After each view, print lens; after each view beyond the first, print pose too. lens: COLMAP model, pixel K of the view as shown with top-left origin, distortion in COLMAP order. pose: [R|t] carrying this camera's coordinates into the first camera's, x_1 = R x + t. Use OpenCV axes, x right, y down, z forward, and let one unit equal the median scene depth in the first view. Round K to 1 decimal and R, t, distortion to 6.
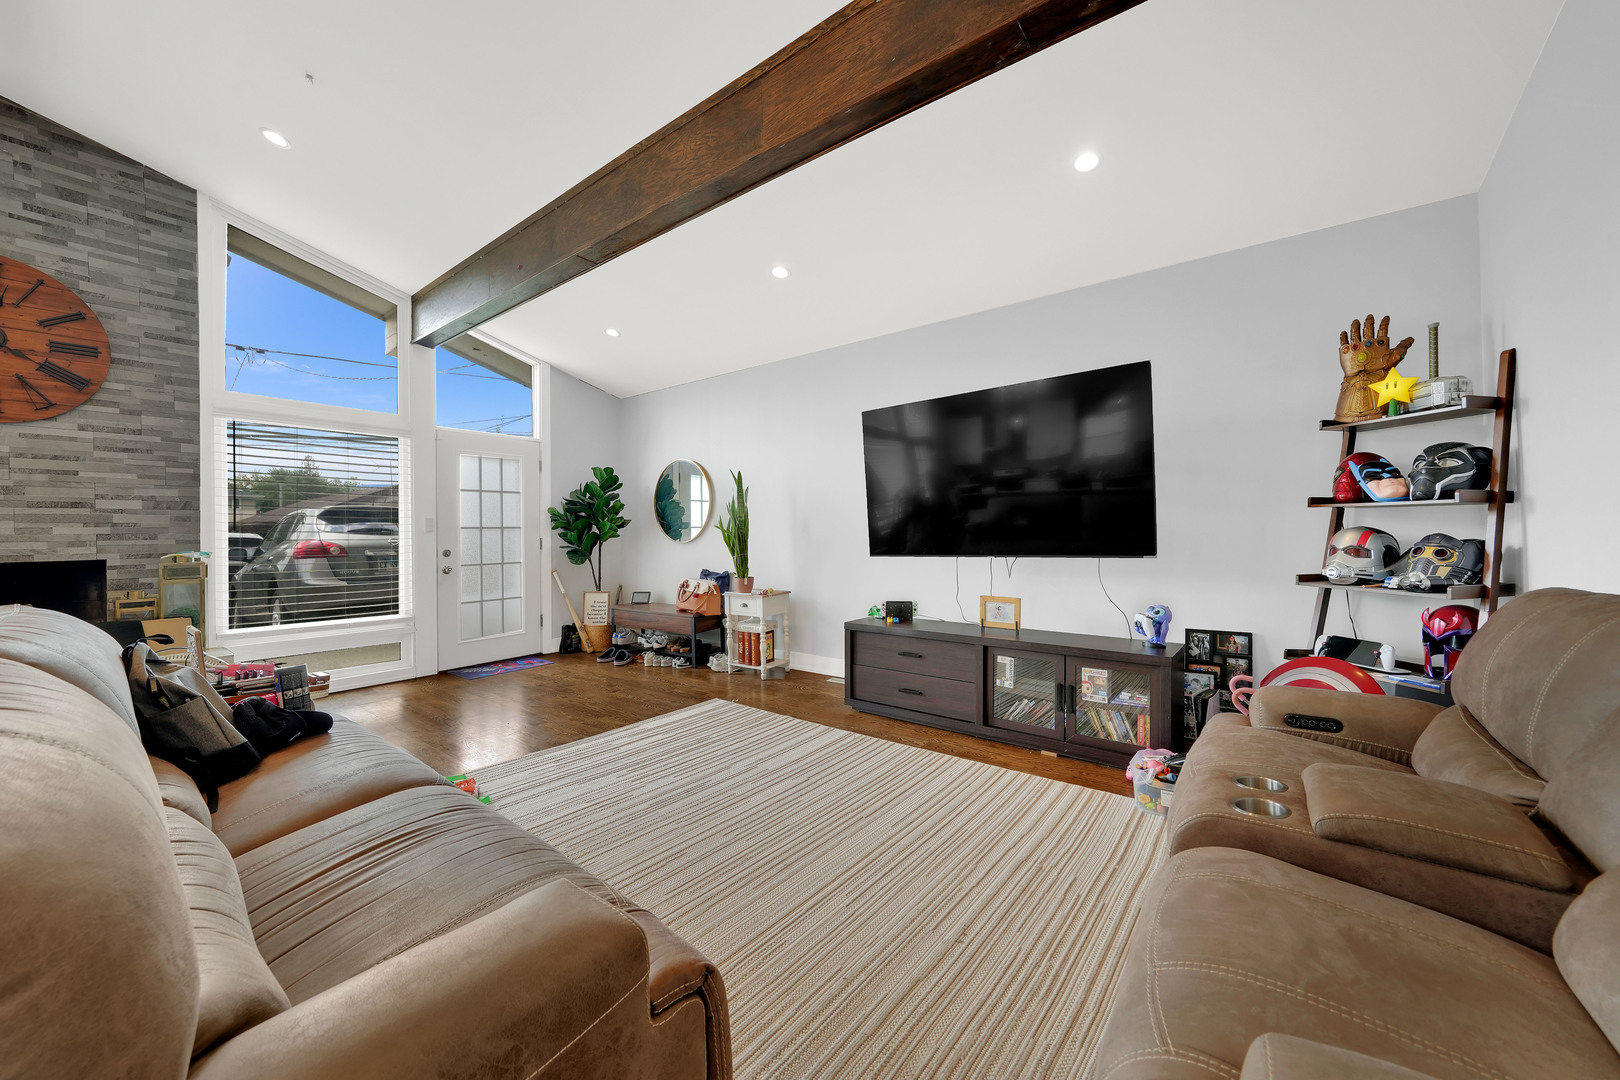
lens RADIAL K [[574.8, 0, 816.2], [0, 574.8, 541.3], [0, 0, 1]] dist [0.006562, -0.000129]
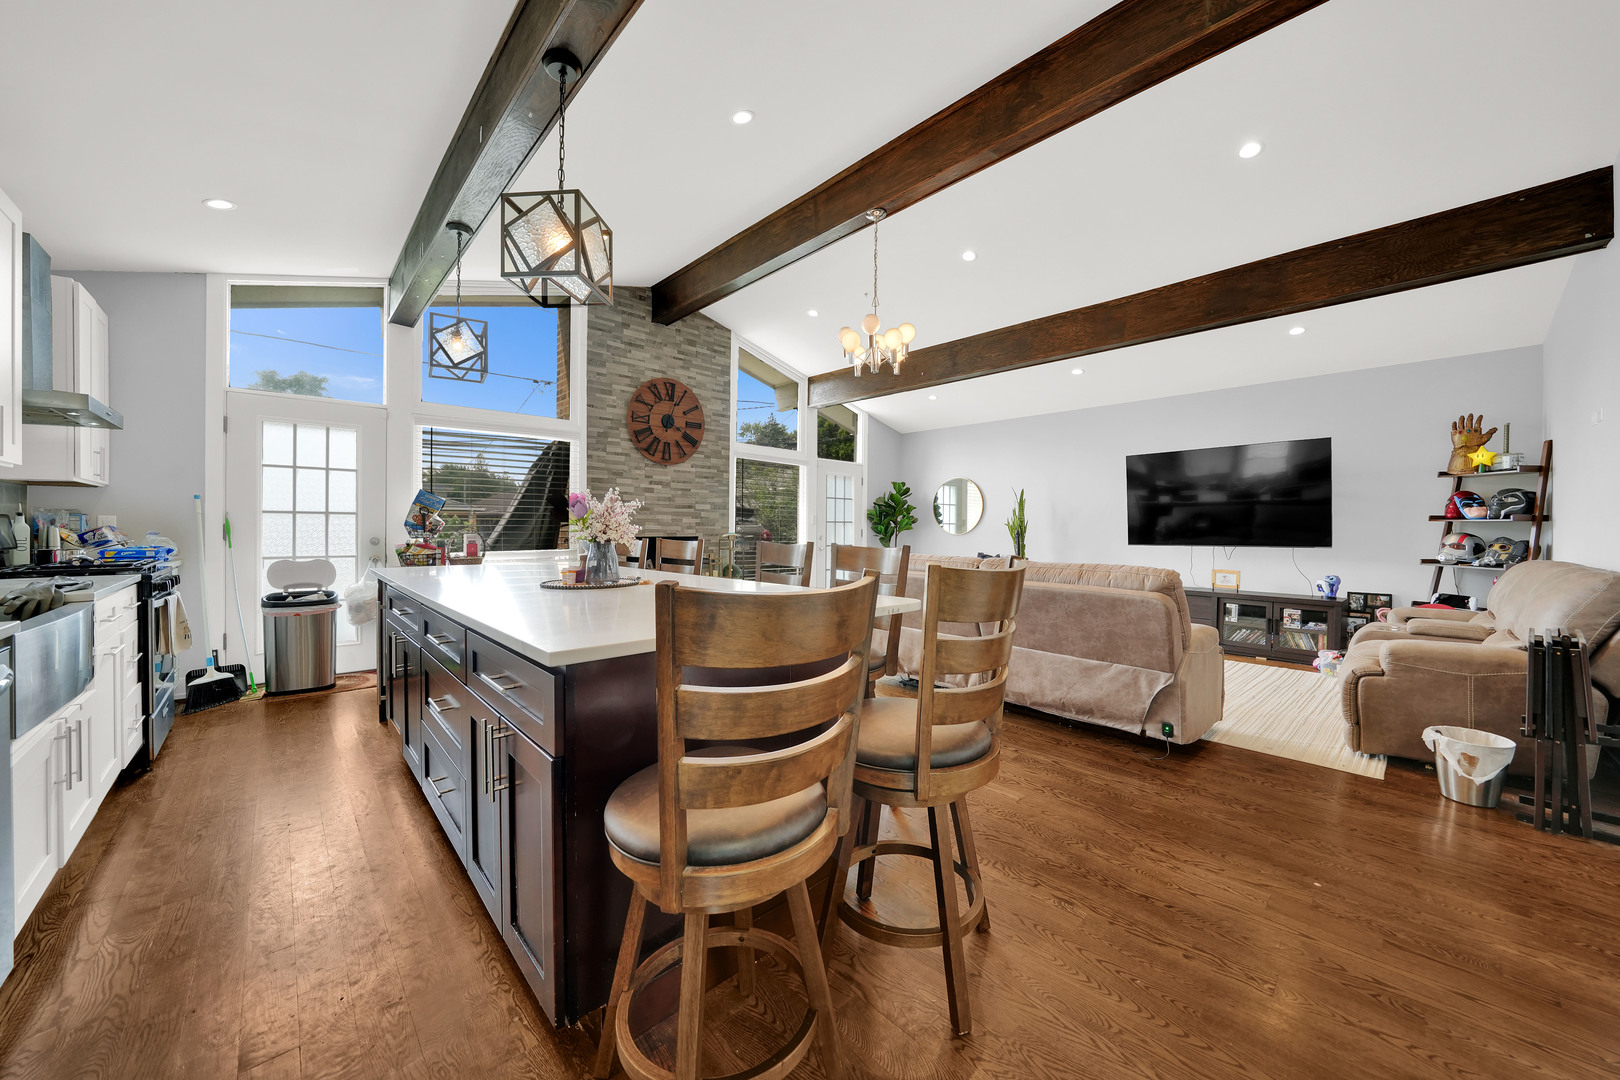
lens RADIAL K [[587.9, 0, 810.0], [0, 587.9, 540.0], [0, 0, 1]] dist [-0.000092, 0.000068]
pose [[0.990497, 0.022751, -0.135639, -0.749573], [-0.022147, 0.999737, 0.005956, 0.028977], [0.135739, -0.002895, 0.990740, -0.999476]]
